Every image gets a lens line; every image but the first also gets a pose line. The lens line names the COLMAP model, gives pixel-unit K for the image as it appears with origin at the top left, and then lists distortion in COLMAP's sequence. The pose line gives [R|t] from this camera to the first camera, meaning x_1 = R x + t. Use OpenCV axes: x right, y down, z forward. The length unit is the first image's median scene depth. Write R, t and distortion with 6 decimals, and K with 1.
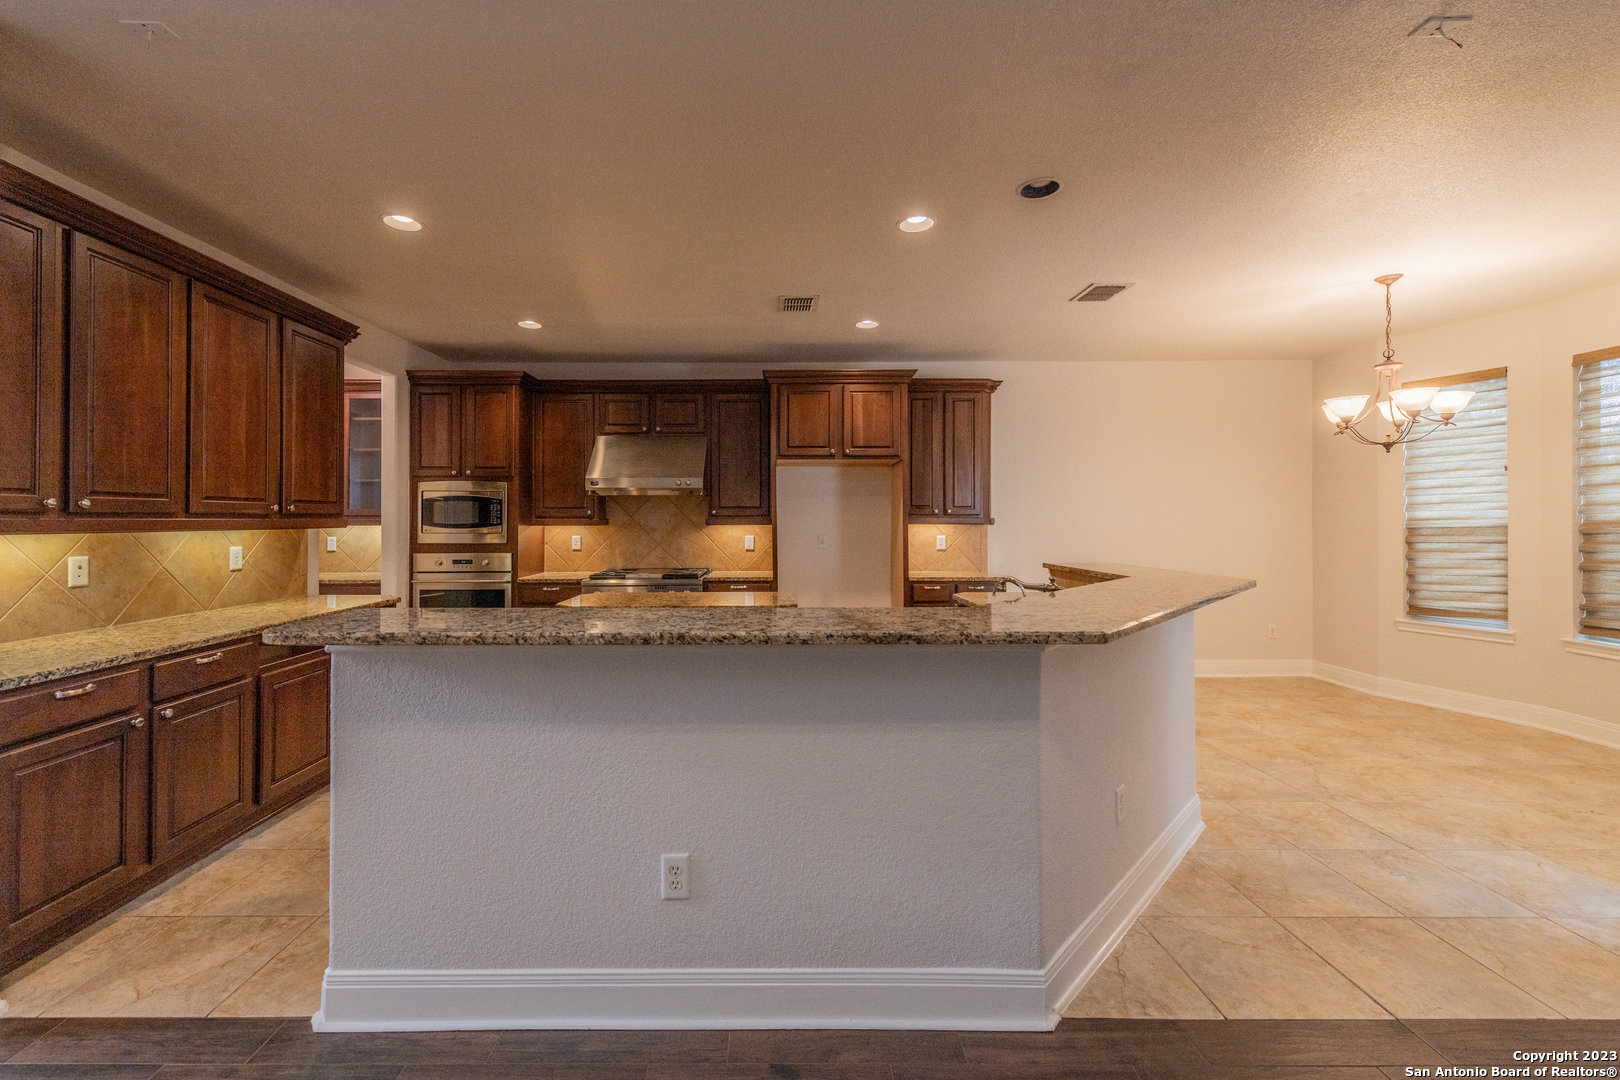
lens RADIAL K [[658.0, 0, 772.3], [0, 658.0, 493.5], [0, 0, 1]] dist [0.004586, 0.000187]
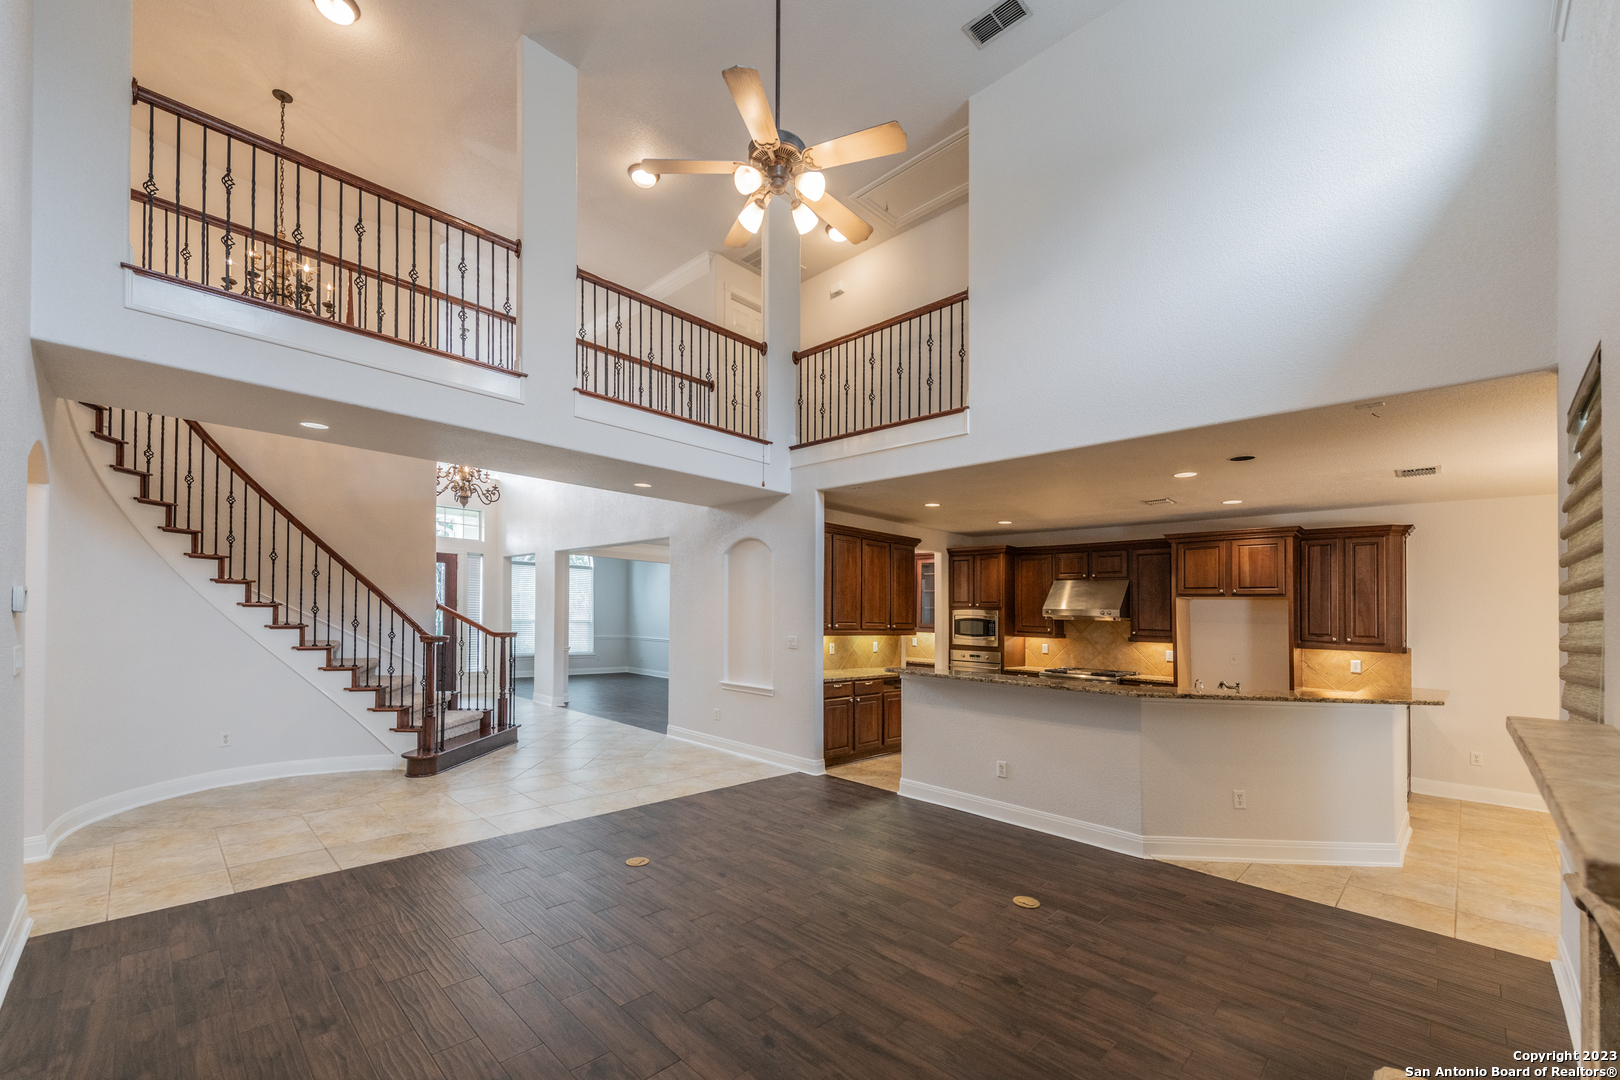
lens RADIAL K [[647.0, 0, 803.6], [0, 647.0, 572.8], [0, 0, 1]] dist [0.001686, -0.000366]
pose [[0.708960, -0.027180, -0.704725, 0.419609], [0.000393, 0.999272, -0.038145, -0.051430], [0.705249, 0.026766, 0.708454, -0.540275]]
